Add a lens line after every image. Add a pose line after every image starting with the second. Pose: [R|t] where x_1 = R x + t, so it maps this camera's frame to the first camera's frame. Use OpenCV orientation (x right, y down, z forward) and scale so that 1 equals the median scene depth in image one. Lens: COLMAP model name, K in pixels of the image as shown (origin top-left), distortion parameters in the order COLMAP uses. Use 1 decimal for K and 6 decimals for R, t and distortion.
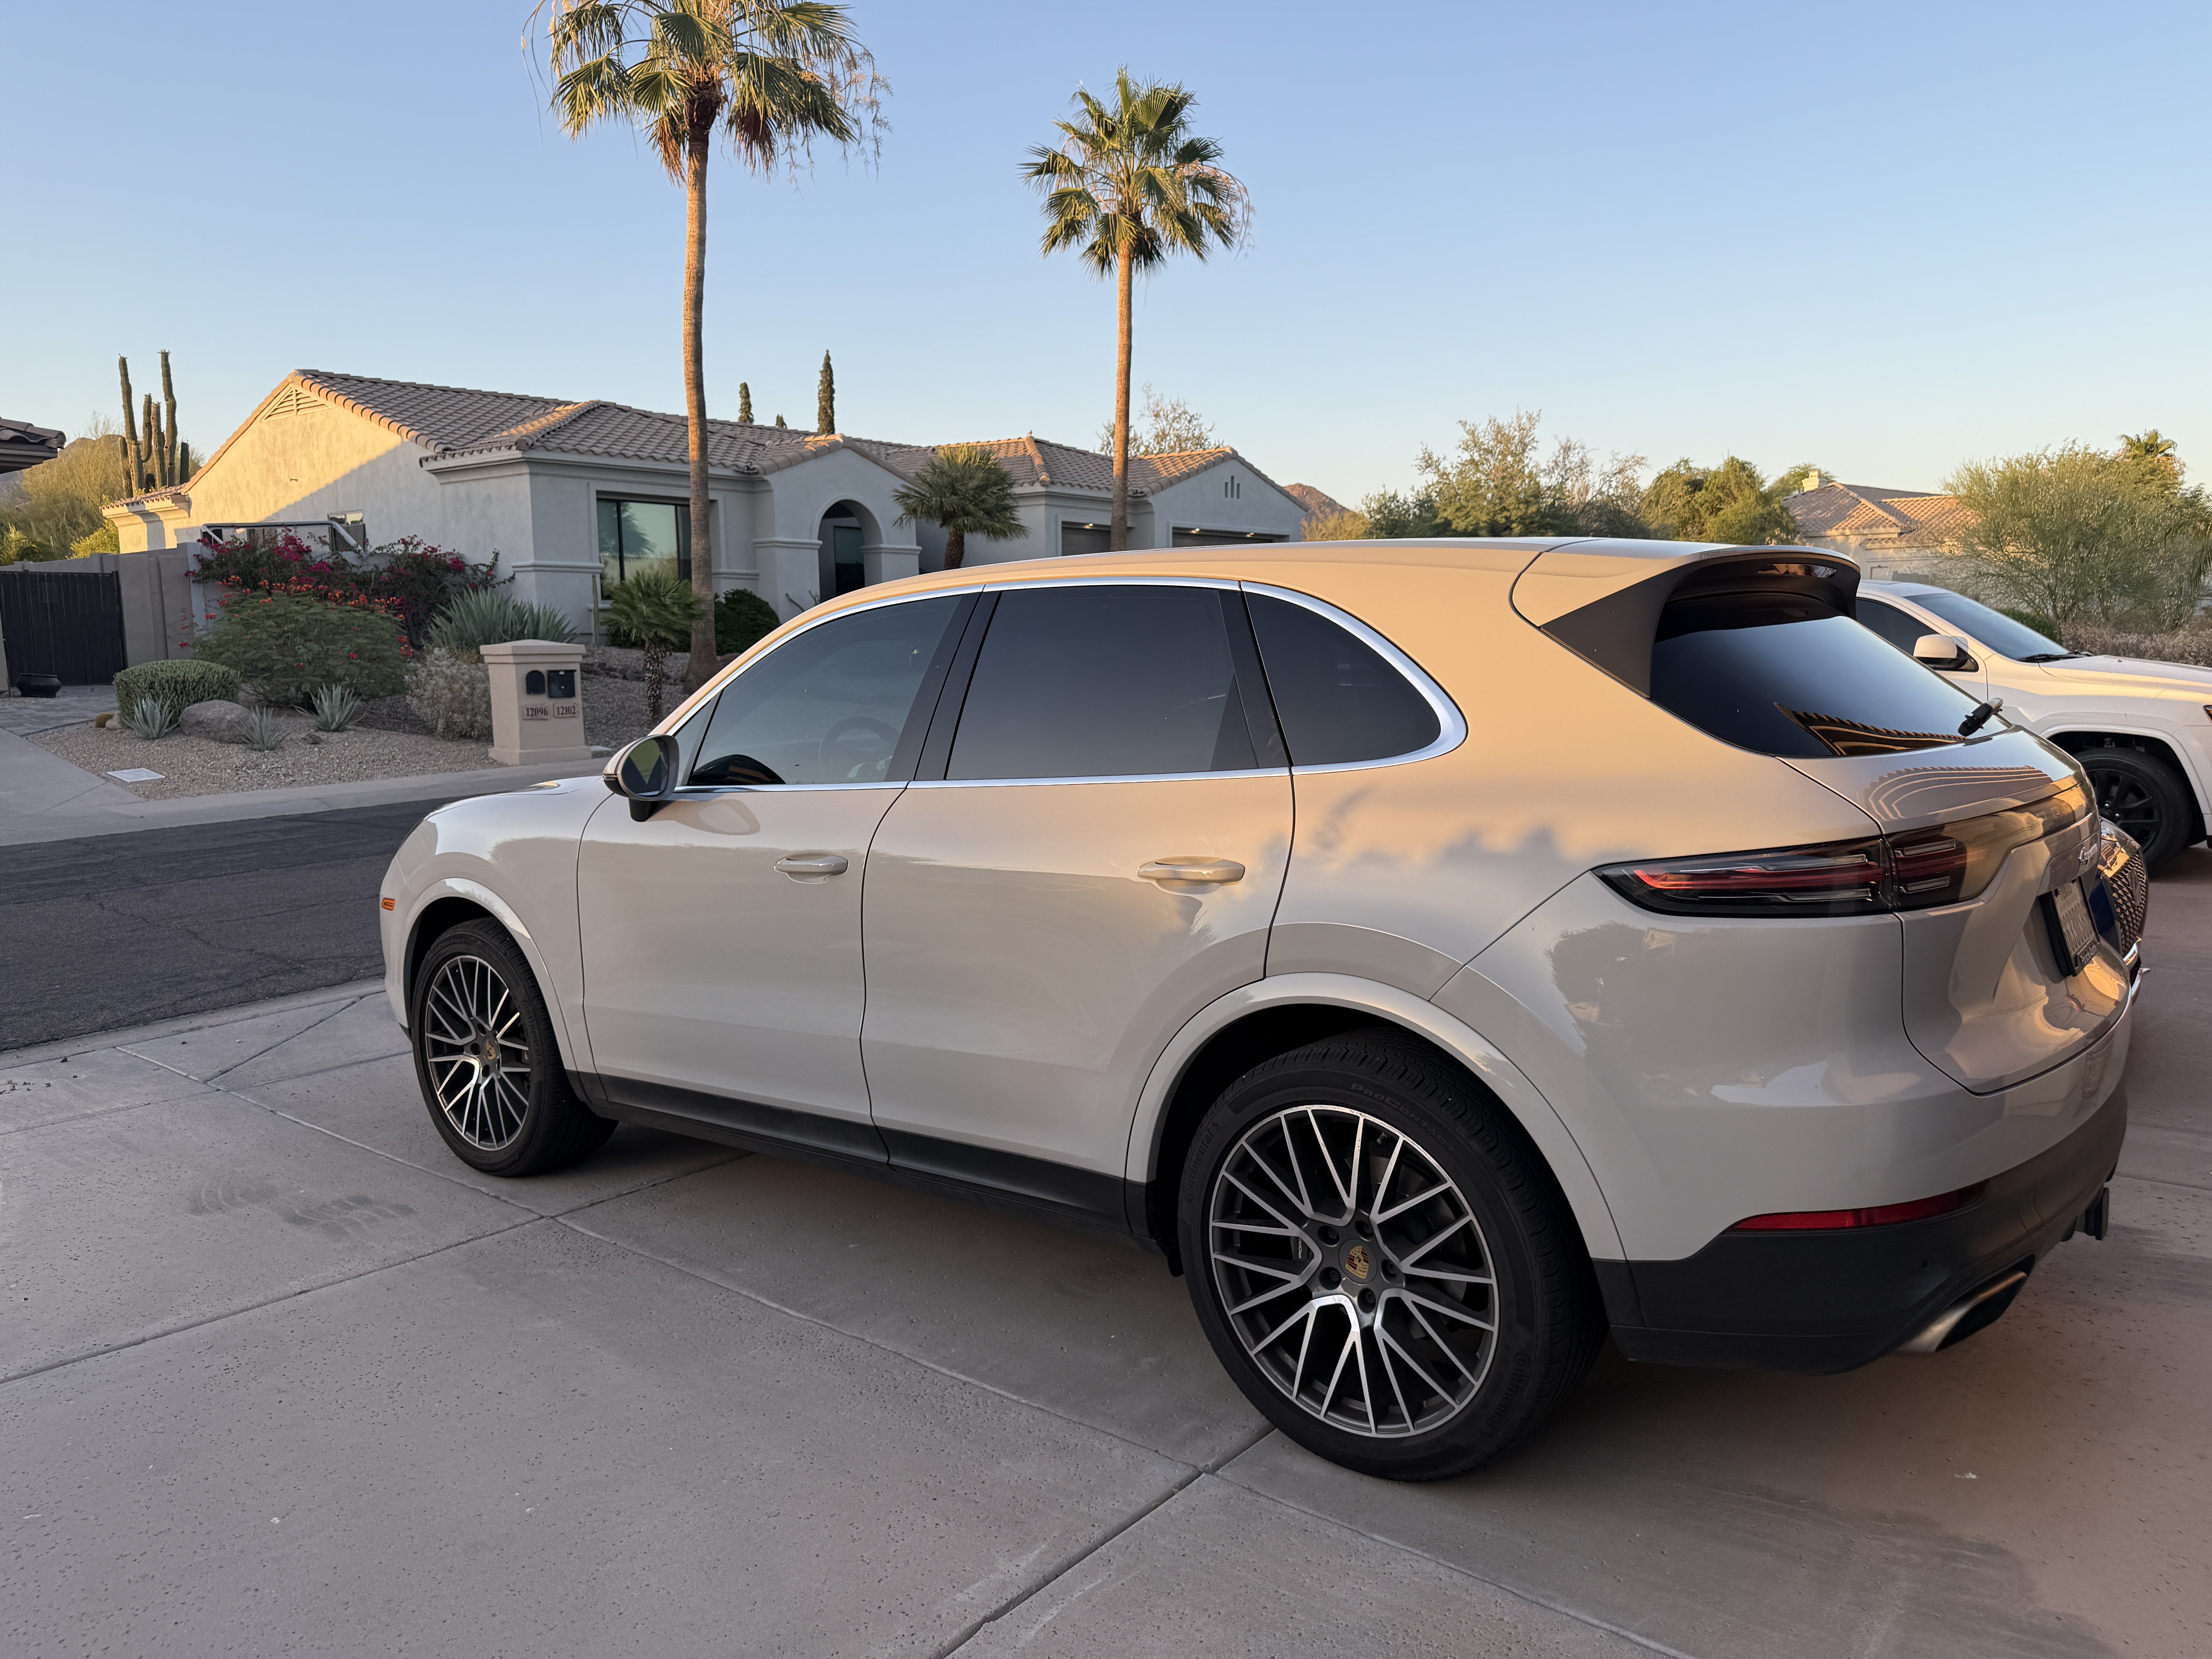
lens RADIAL K [[1573.9, 0, 1106.0], [0, 1573.9, 829.5], [0, 0, 1]] dist [0.006860, -0.029213]
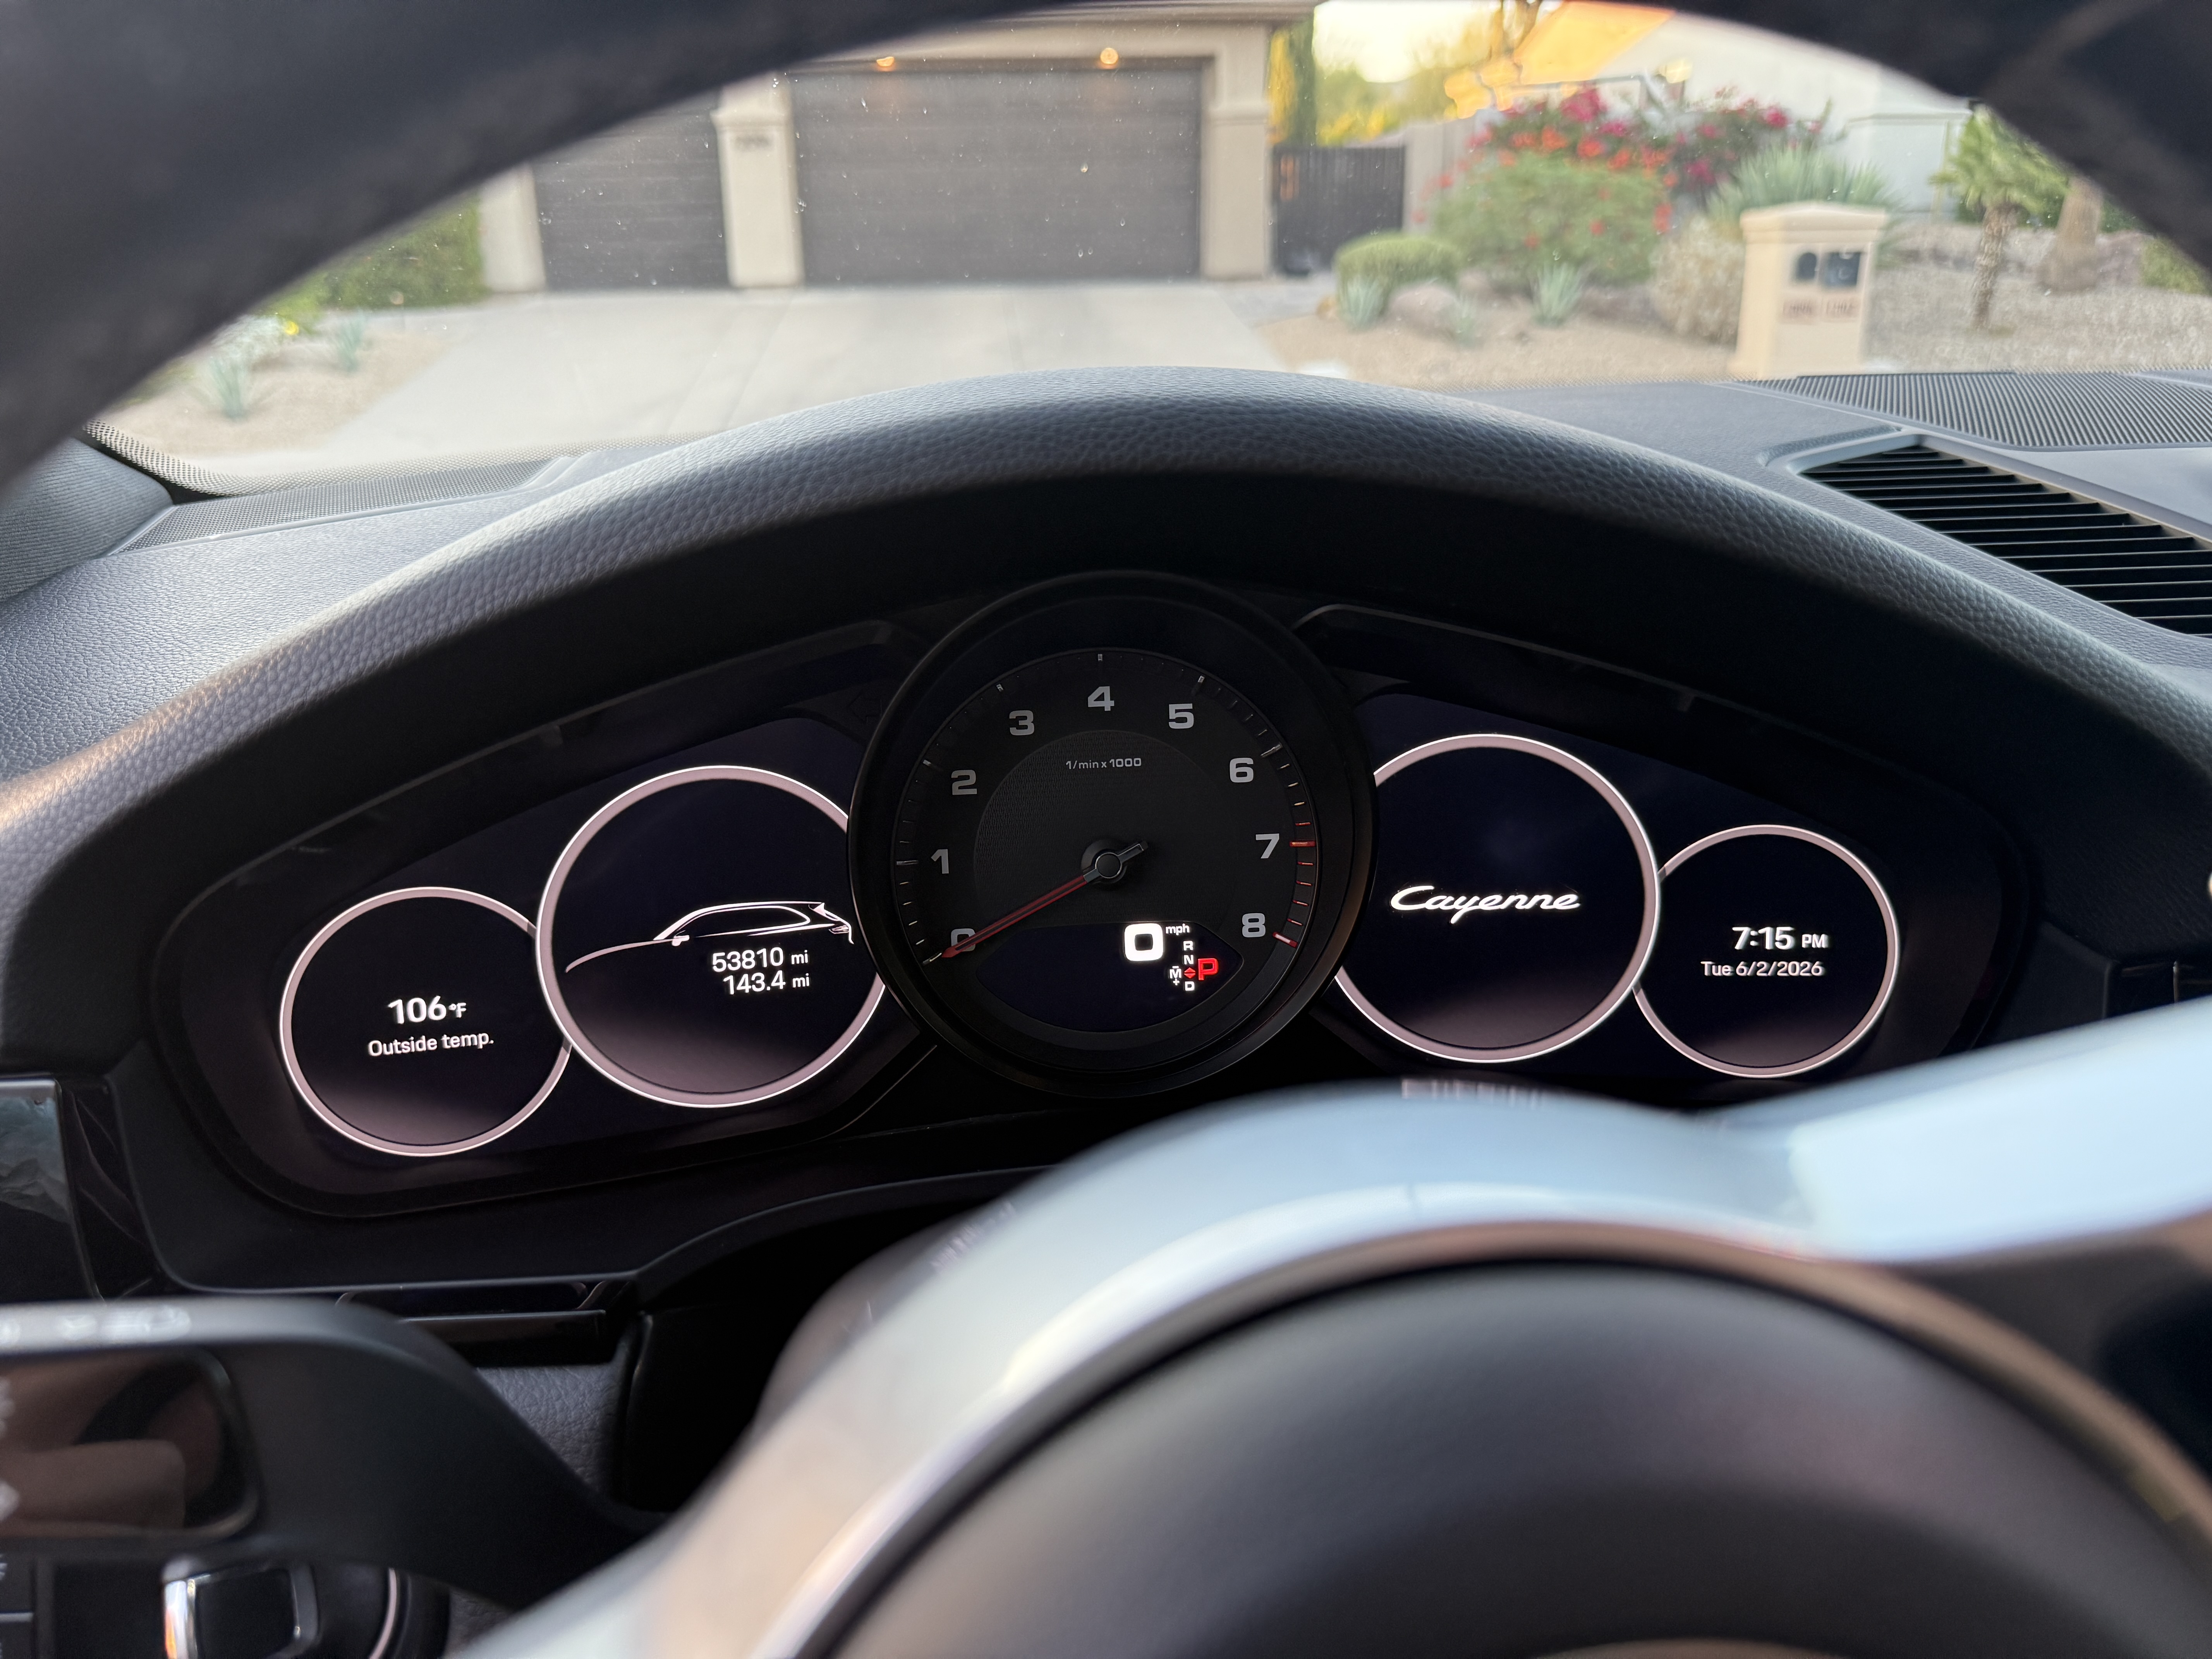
lens RADIAL K [[1573.9, 0, 1106.0], [0, 1573.9, 829.5], [0, 0, 1]] dist [0.006860, -0.029213]
pose [[0.698817, 0.246658, -0.671428, -0.030176], [-0.080696, 0.959858, 0.268628, -0.010609], [0.710734, -0.133540, 0.690669, 0.196861]]
